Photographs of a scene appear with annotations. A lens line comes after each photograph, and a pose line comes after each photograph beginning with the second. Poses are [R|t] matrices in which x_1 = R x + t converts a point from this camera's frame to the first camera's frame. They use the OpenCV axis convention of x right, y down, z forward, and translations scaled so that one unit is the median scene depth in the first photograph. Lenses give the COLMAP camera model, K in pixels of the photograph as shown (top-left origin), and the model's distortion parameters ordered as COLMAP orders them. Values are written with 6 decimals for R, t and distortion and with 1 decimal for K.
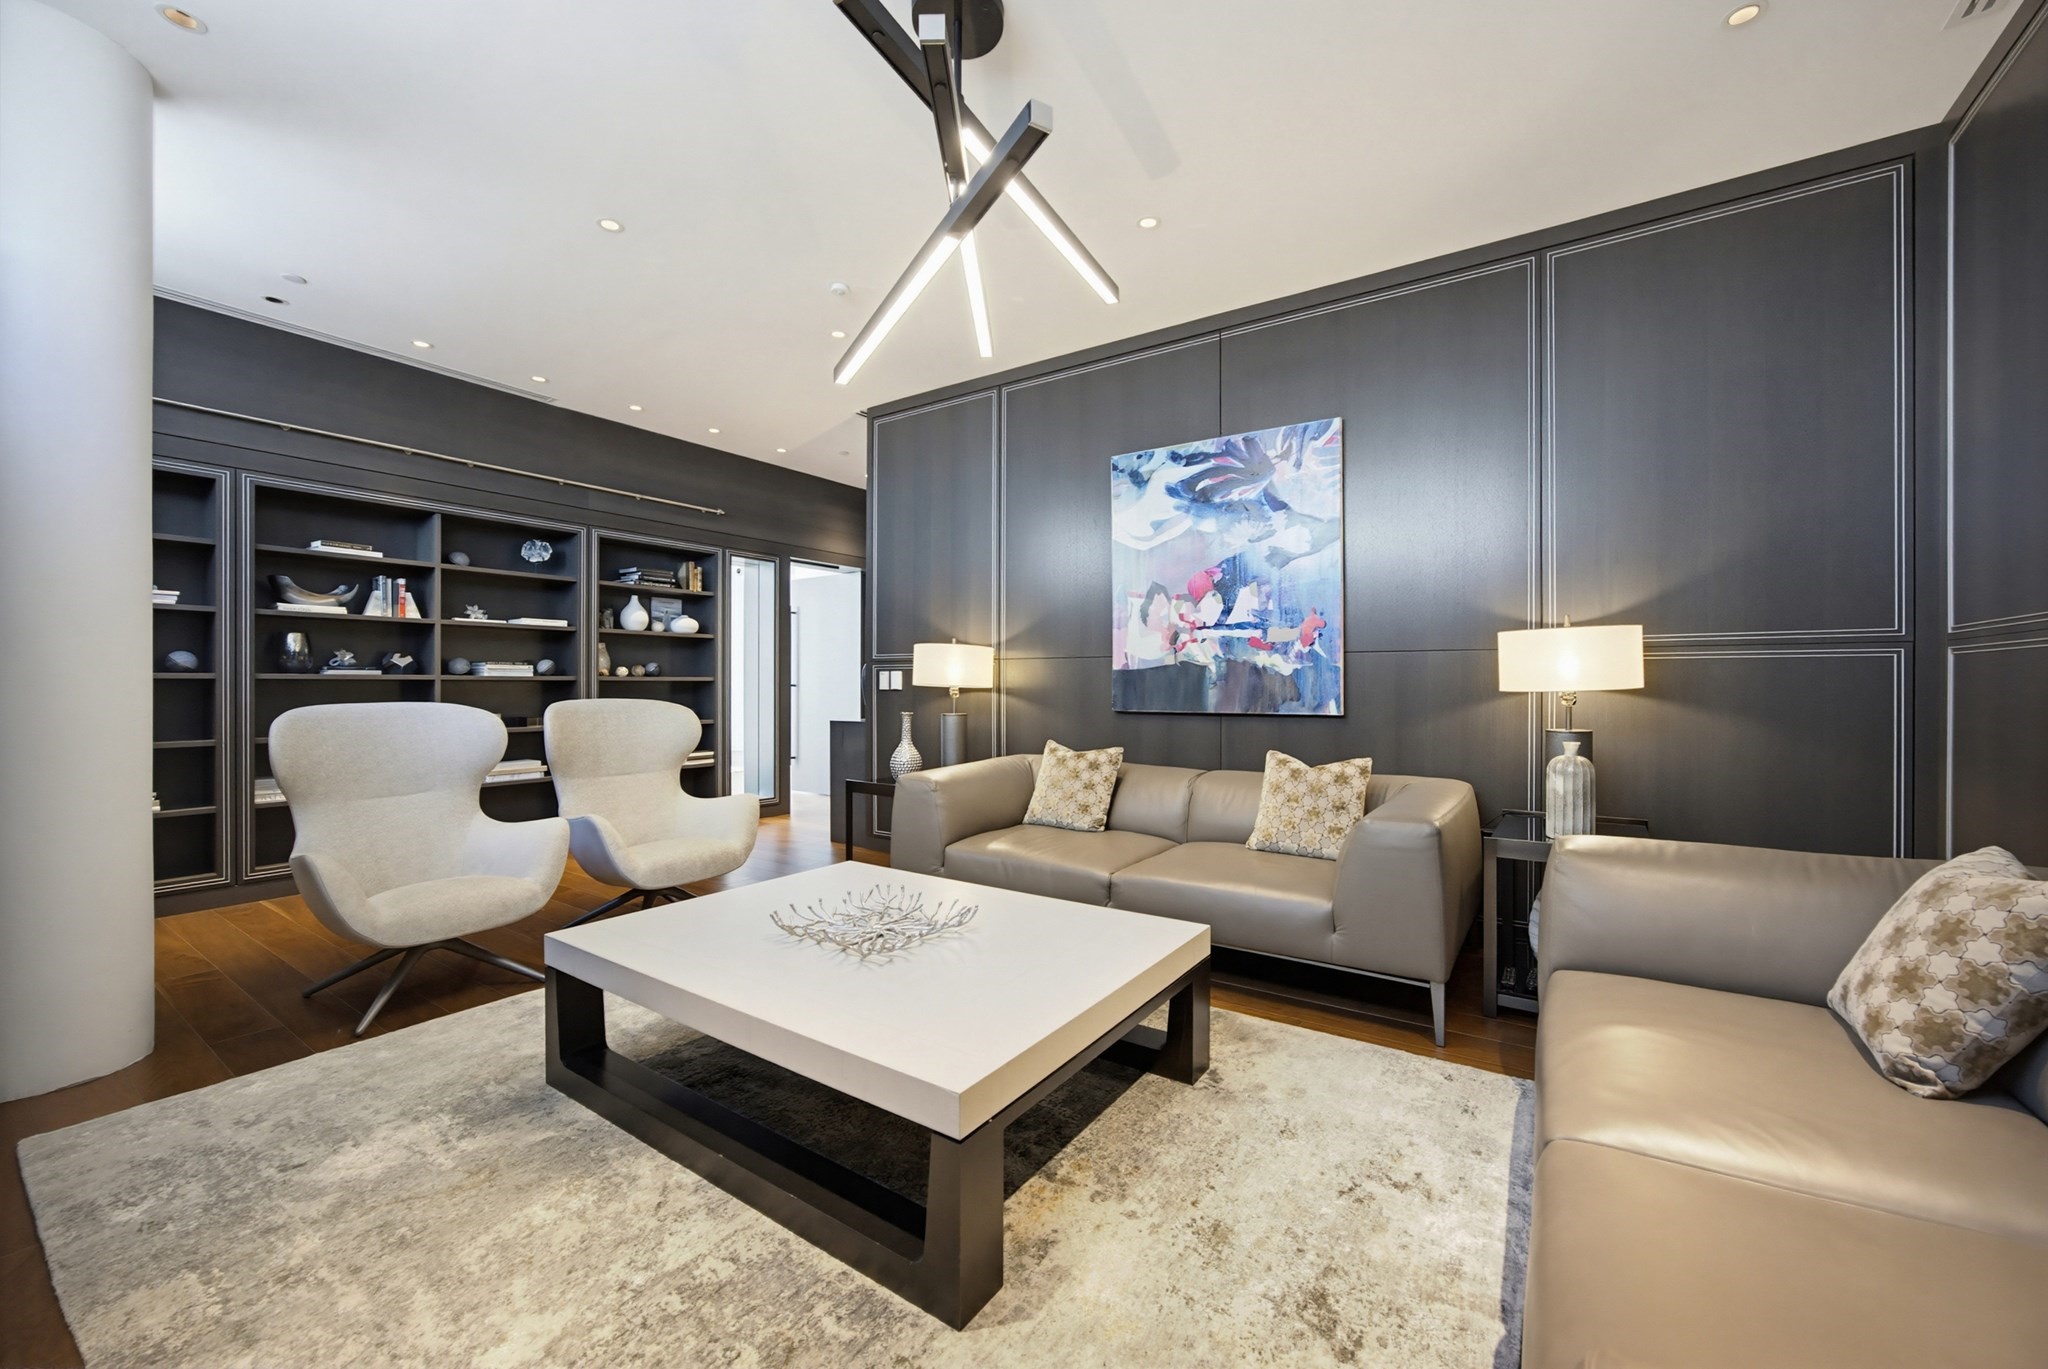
lens RADIAL K [[775.4, 0, 1024.0], [0, 775.4, 684.5], [0, 0, 1]] dist [-0.033378, 0.011267]
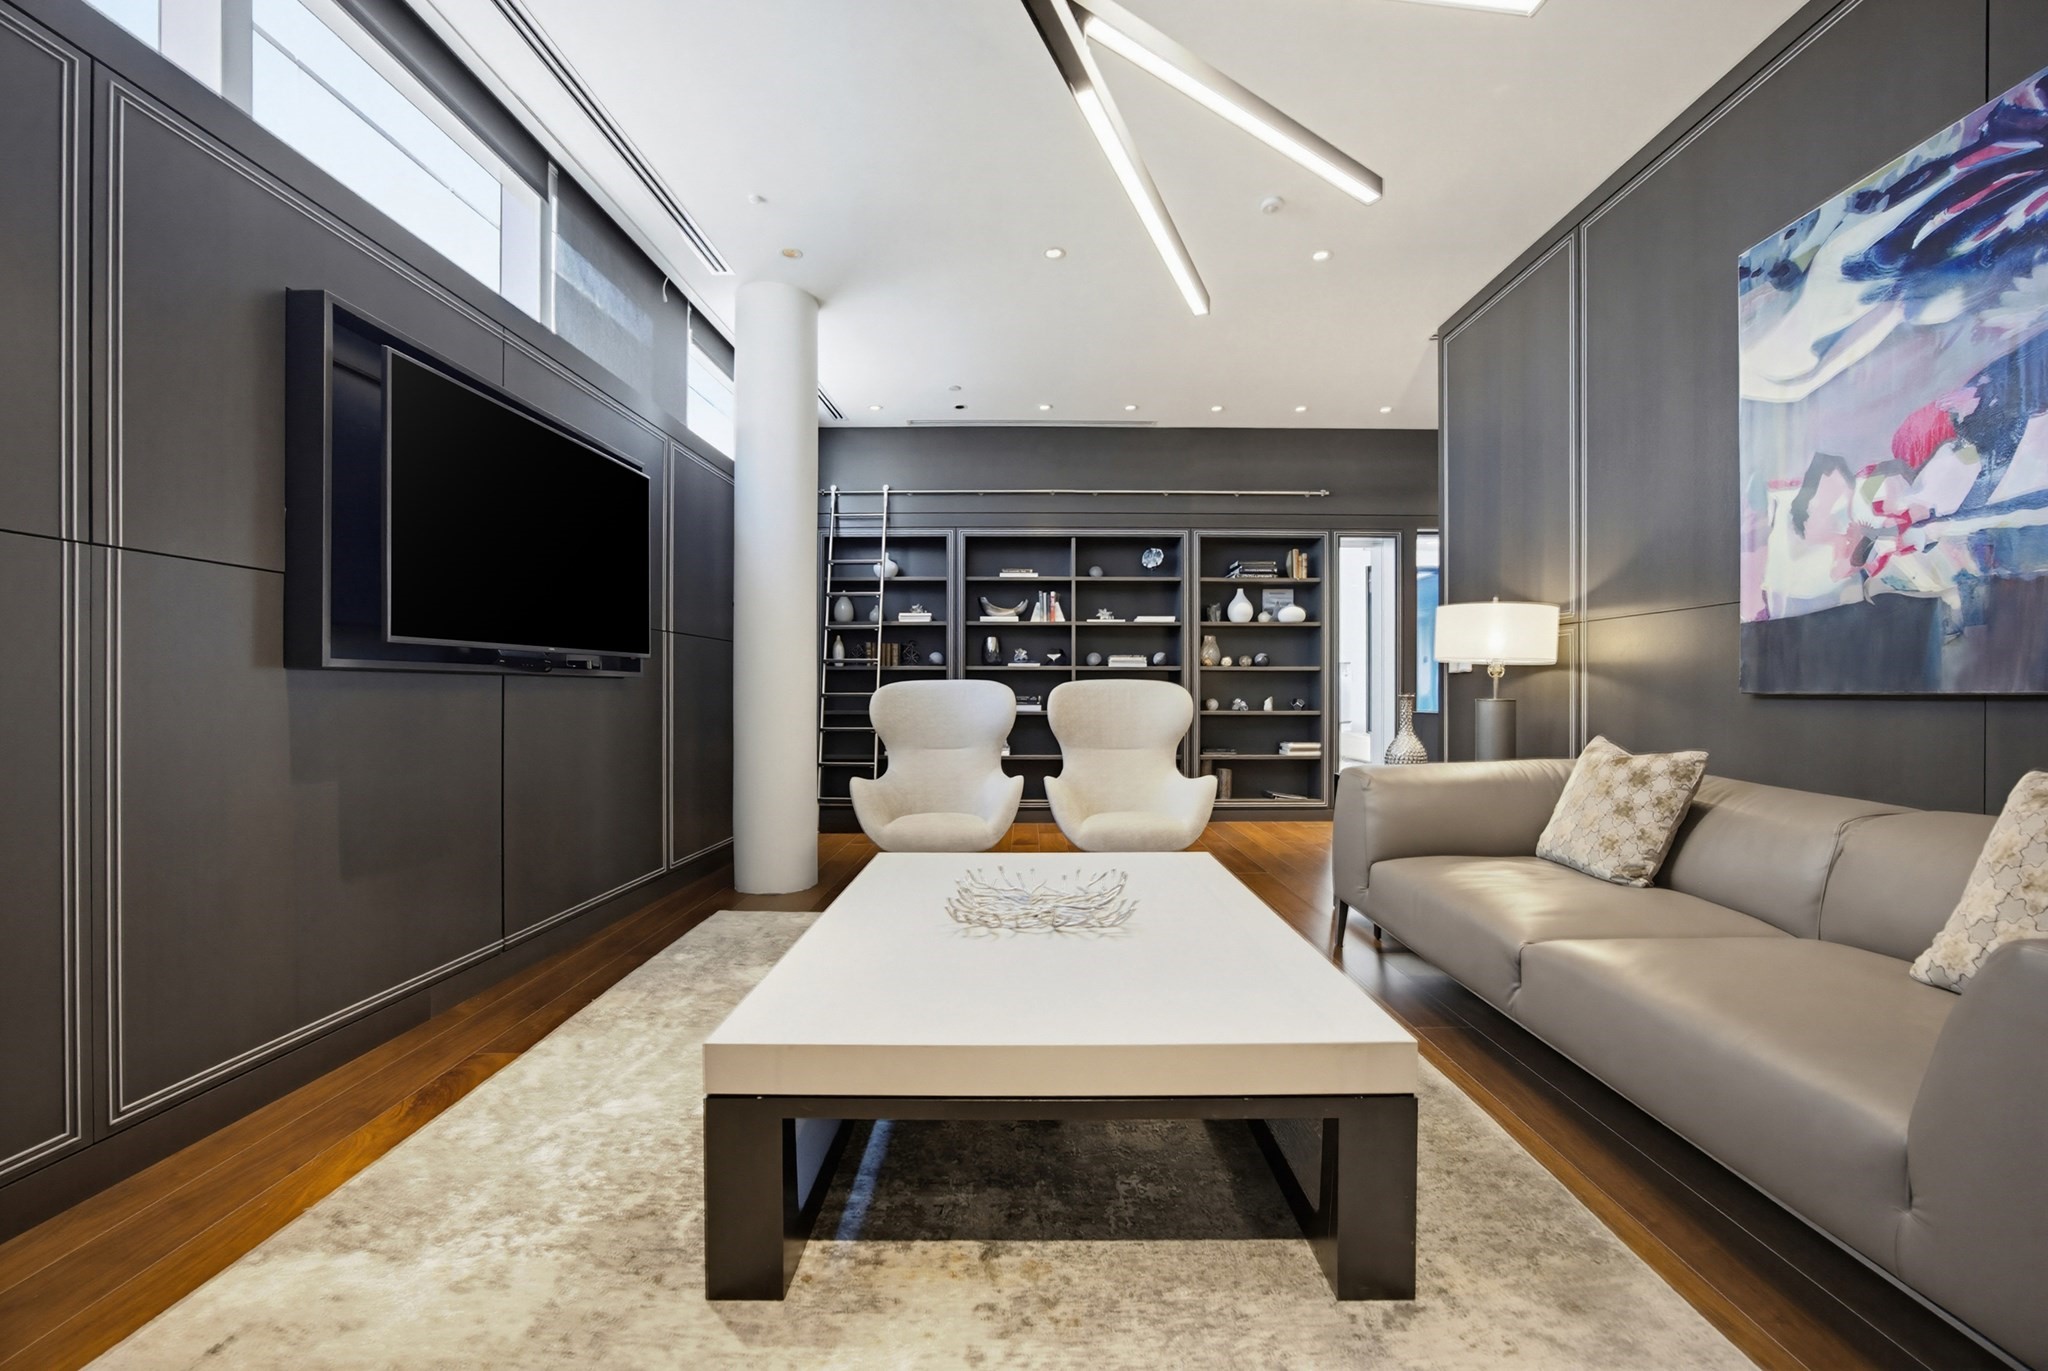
lens RADIAL K [[775.4, 0, 1024.0], [0, 775.4, 685.5], [0, 0, 1]] dist [-0.033378, 0.011267]
pose [[0.577462, -0.004256, -0.816406, 0.267286], [-0.000561, 0.999984, -0.005610, 0.031929], [0.816417, 0.003698, 0.577451, 0.232053]]
